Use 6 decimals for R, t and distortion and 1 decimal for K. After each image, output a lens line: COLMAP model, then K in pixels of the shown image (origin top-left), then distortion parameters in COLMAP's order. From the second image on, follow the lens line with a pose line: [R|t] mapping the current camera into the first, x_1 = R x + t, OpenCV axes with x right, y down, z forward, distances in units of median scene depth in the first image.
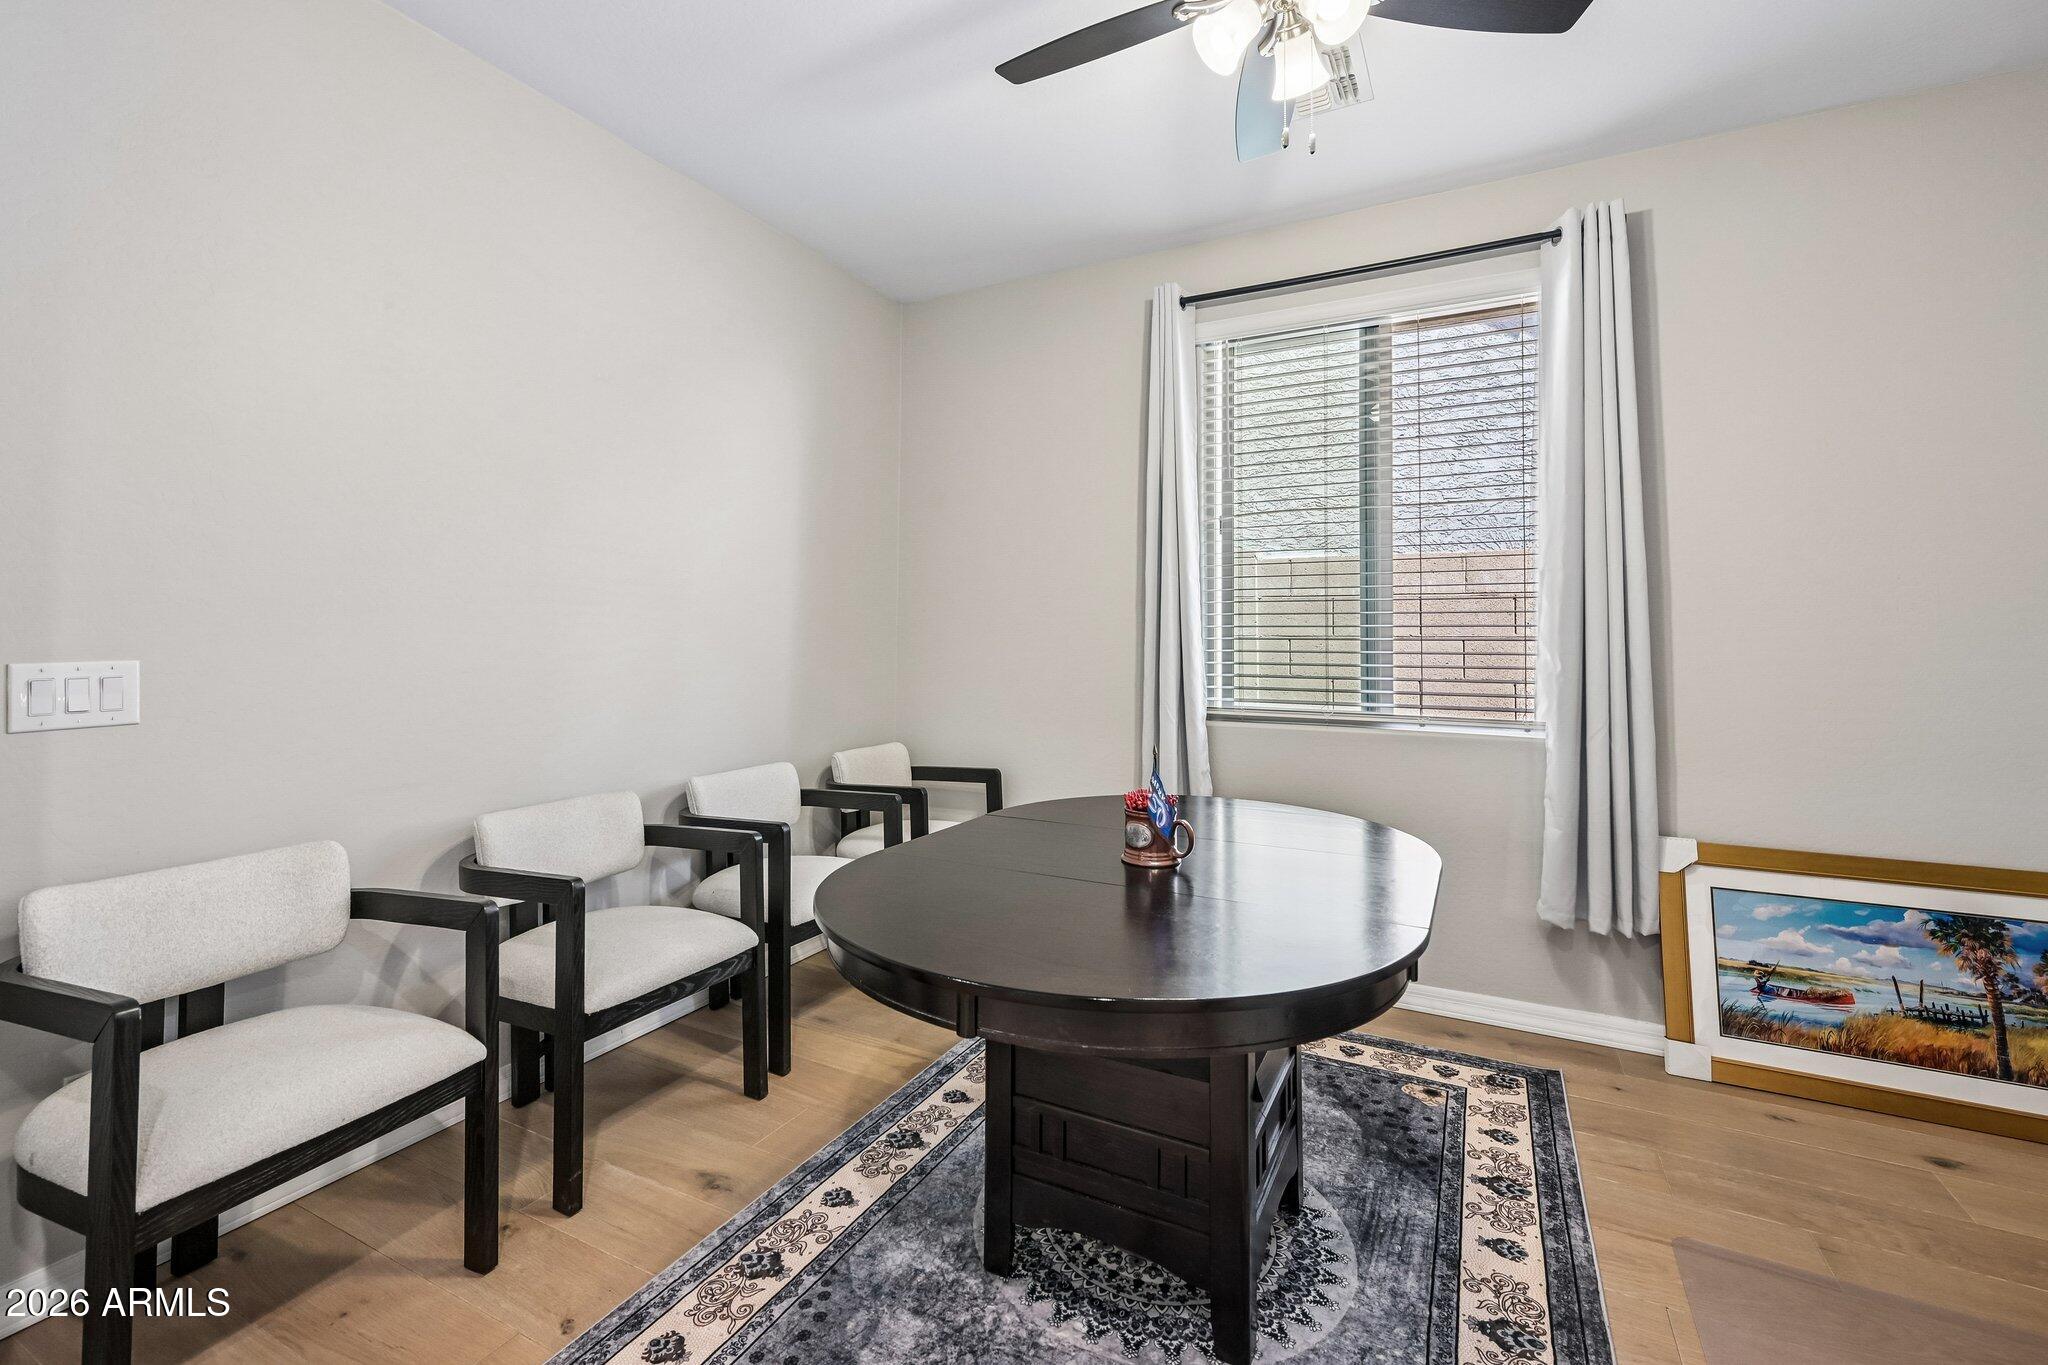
lens RADIAL K [[880.7, 0, 1022.9], [0, 880.7, 636.8], [0, 0, 1]] dist [0.008680, 0.000133]
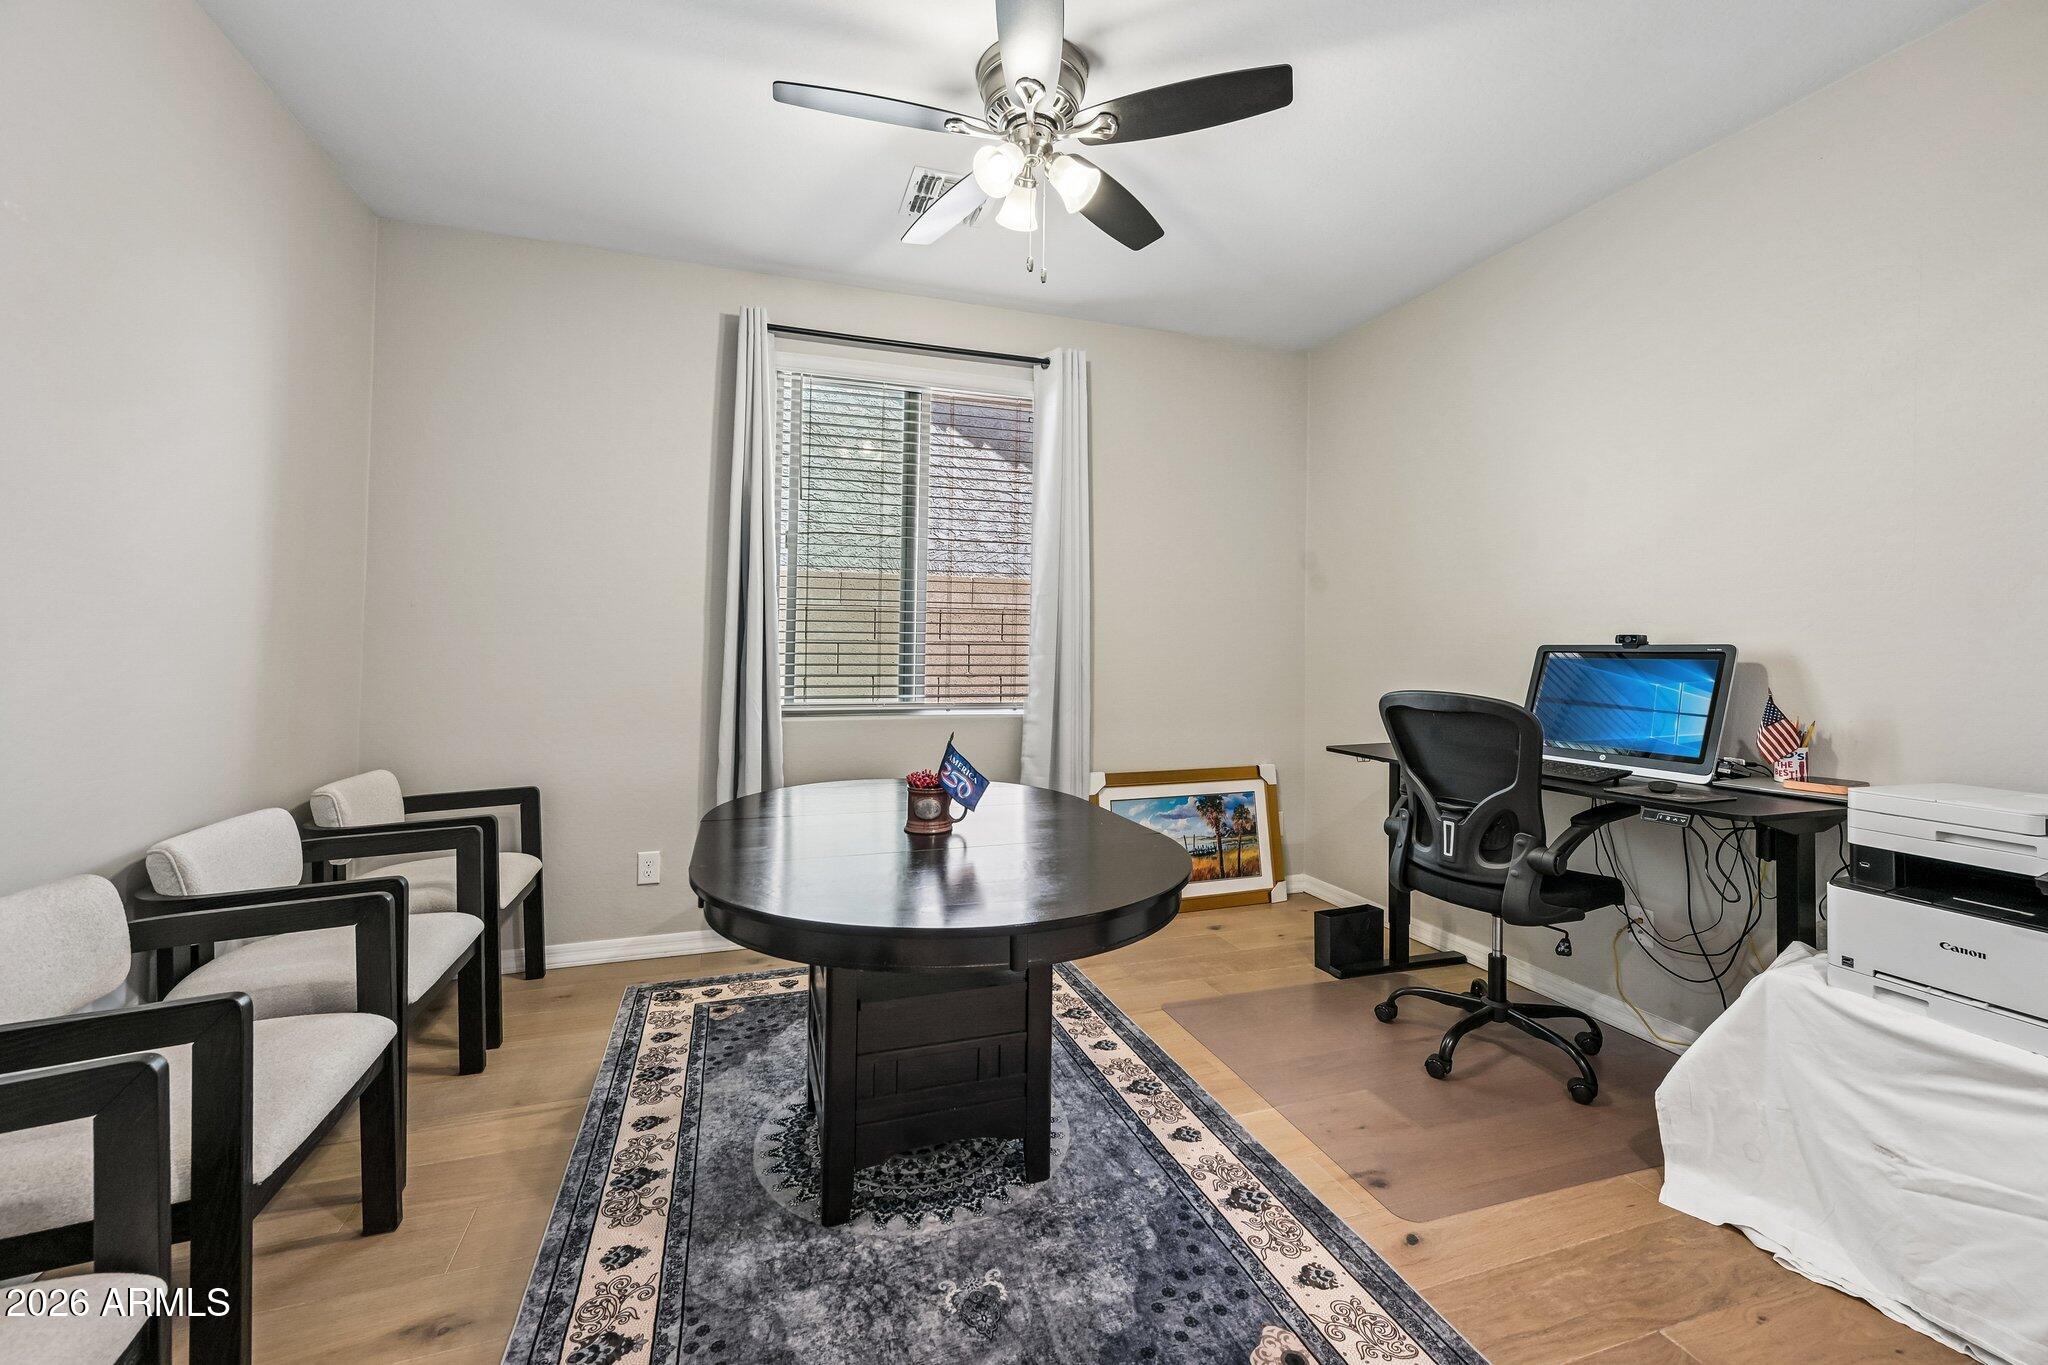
lens RADIAL K [[822.1, 0, 1014.8], [0, 822.1, 659.5], [0, 0, 1]] dist [0.006196, 0.000276]
pose [[0.697667, -0.009859, 0.716354, -0.559570], [-0.008359, 0.999725, 0.021900, -0.002487], [-0.716373, -0.021267, 0.697393, 0.136514]]
